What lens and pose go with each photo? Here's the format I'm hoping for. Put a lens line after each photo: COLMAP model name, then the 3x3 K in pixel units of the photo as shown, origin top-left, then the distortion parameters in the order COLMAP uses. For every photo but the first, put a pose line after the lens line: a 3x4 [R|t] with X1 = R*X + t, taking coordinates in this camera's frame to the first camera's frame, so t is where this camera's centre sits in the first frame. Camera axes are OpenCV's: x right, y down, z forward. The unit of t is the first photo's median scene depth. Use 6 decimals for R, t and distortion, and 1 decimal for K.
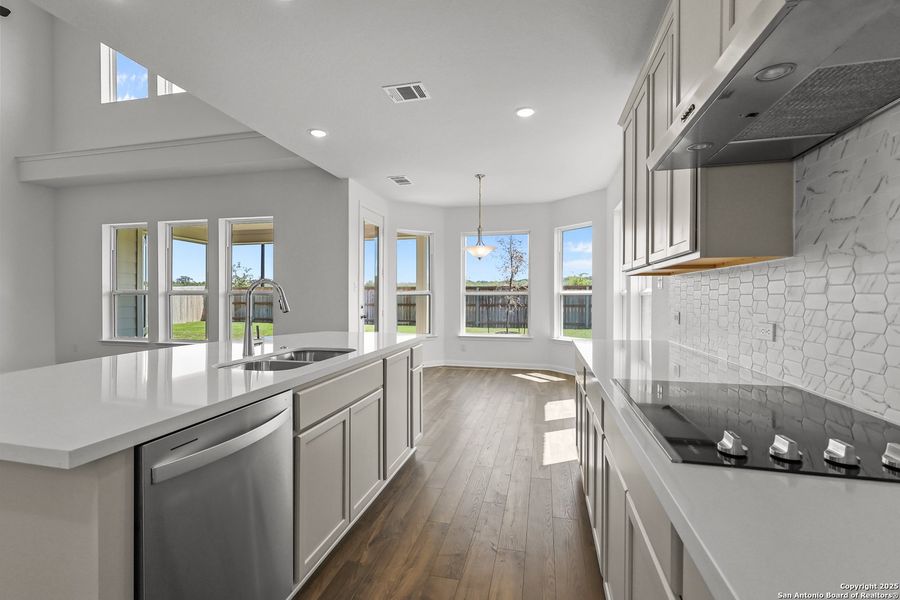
lens RADIAL K [[412.5, 0, 455.8], [0, 412.5, 300.5], [0, 0, 1]] dist [0.014000, -0.000211]
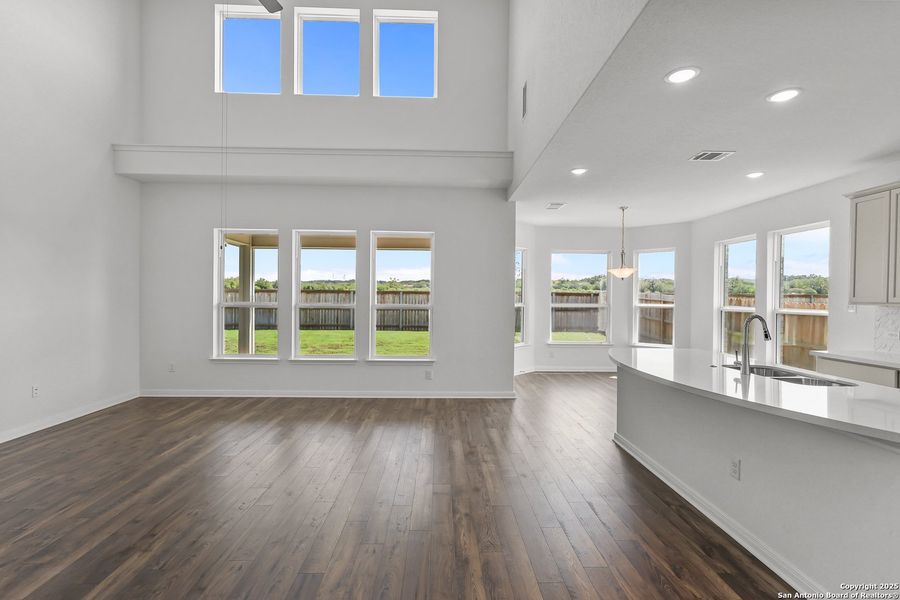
lens RADIAL K [[412.5, 0, 442.5], [0, 412.5, 292.9], [0, 0, 1]] dist [0.014000, -0.000211]
pose [[0.962434, 0.009384, 0.271352, -0.601165], [-0.005761, 0.999883, -0.014146, -0.033671], [-0.271453, 0.012052, 0.962376, 0.015094]]
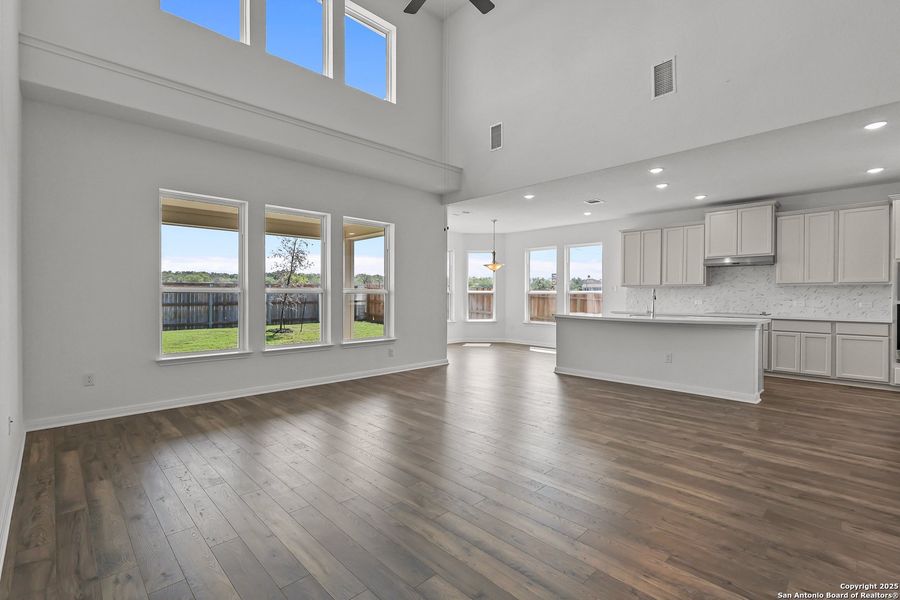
lens RADIAL K [[412.5, 0, 431.5], [0, 412.5, 300.2], [0, 0, 1]] dist [0.014000, -0.000211]
pose [[0.540644, -0.014377, 0.841129, -1.169751], [0.008435, 0.999896, 0.011669, -0.007096], [-0.841209, 0.000786, 0.540709, 0.261376]]
